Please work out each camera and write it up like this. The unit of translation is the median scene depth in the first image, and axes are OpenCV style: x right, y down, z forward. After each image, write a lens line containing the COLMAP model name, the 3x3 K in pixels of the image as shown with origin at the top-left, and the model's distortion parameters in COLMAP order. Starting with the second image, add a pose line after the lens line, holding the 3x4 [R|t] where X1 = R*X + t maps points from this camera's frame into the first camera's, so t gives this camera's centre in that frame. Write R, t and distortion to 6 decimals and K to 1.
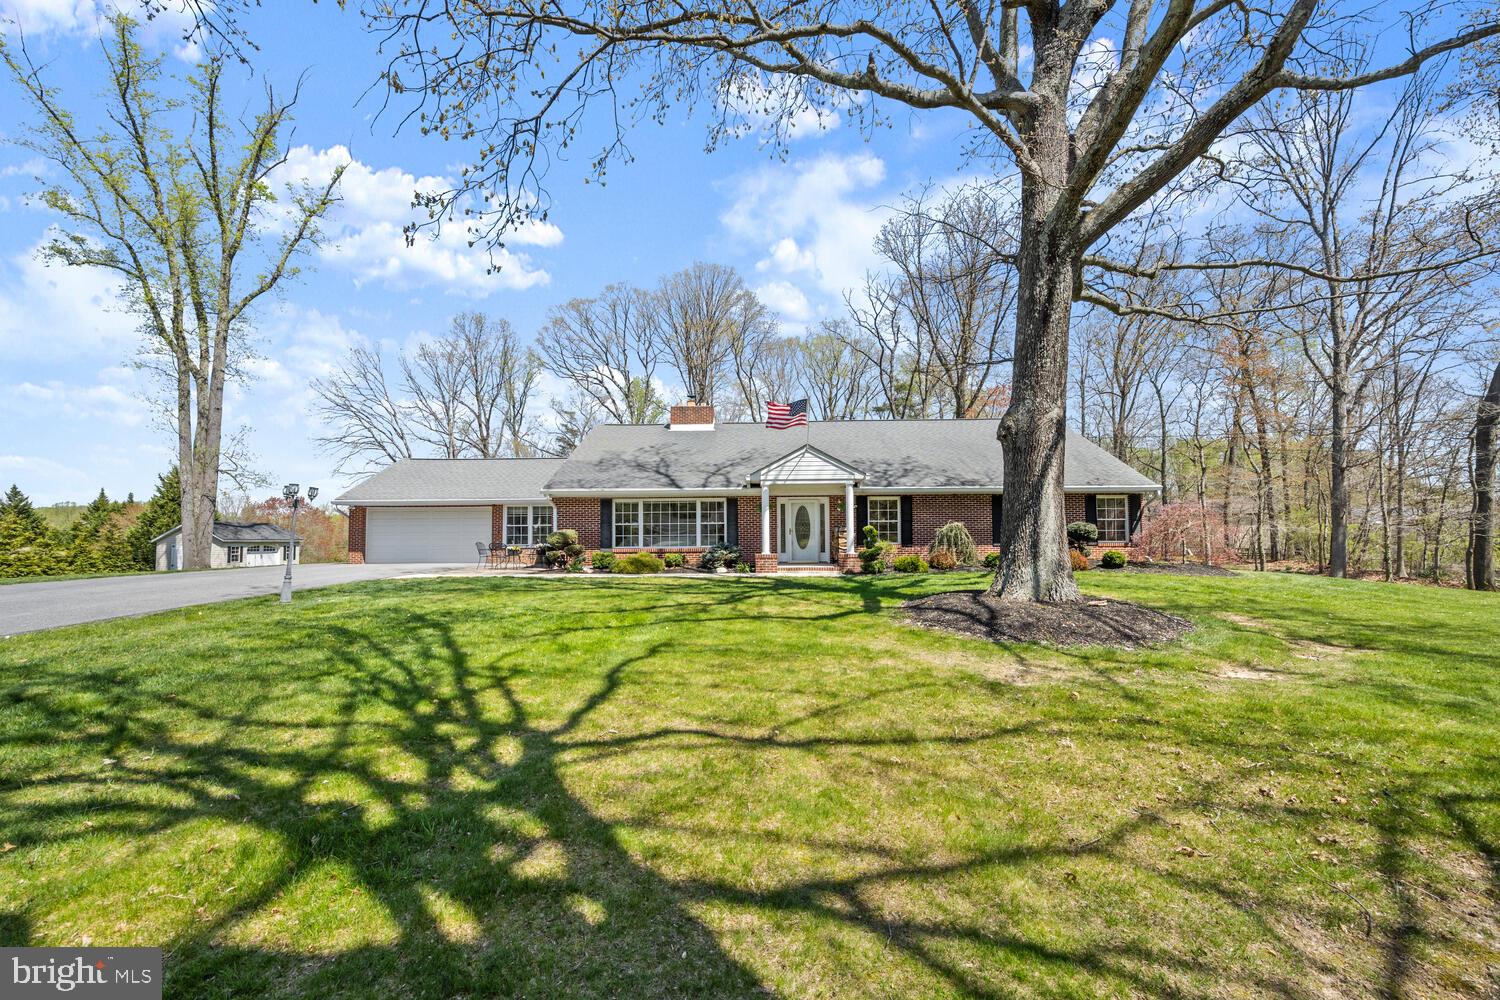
lens RADIAL K [[614.2, 0, 750.0], [0, 614.2, 500.0], [0, 0, 1]] dist [-0.001626, 0.000036]
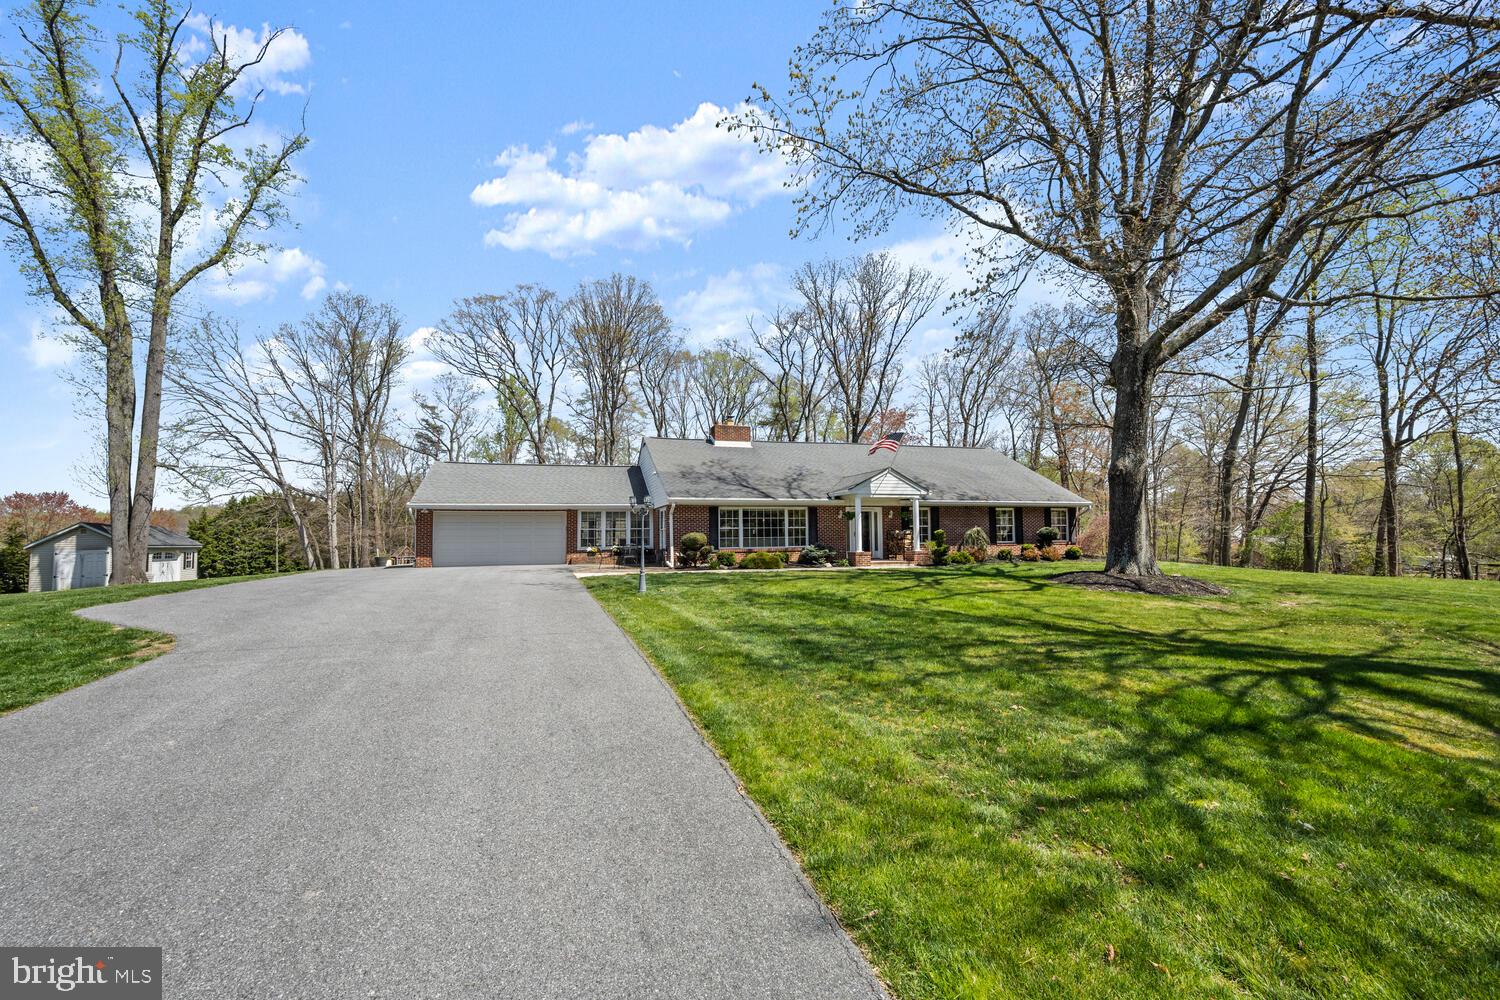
lens RADIAL K [[608.8, 0, 755.0], [0, 608.8, 502.6], [0, 0, 1]] dist [-0.000901, -0.000235]
pose [[0.952910, 0.013956, 0.302931, -0.509318], [-0.013523, 0.999902, -0.003526, -0.006476], [-0.302950, -0.000736, 0.953006, -0.129707]]
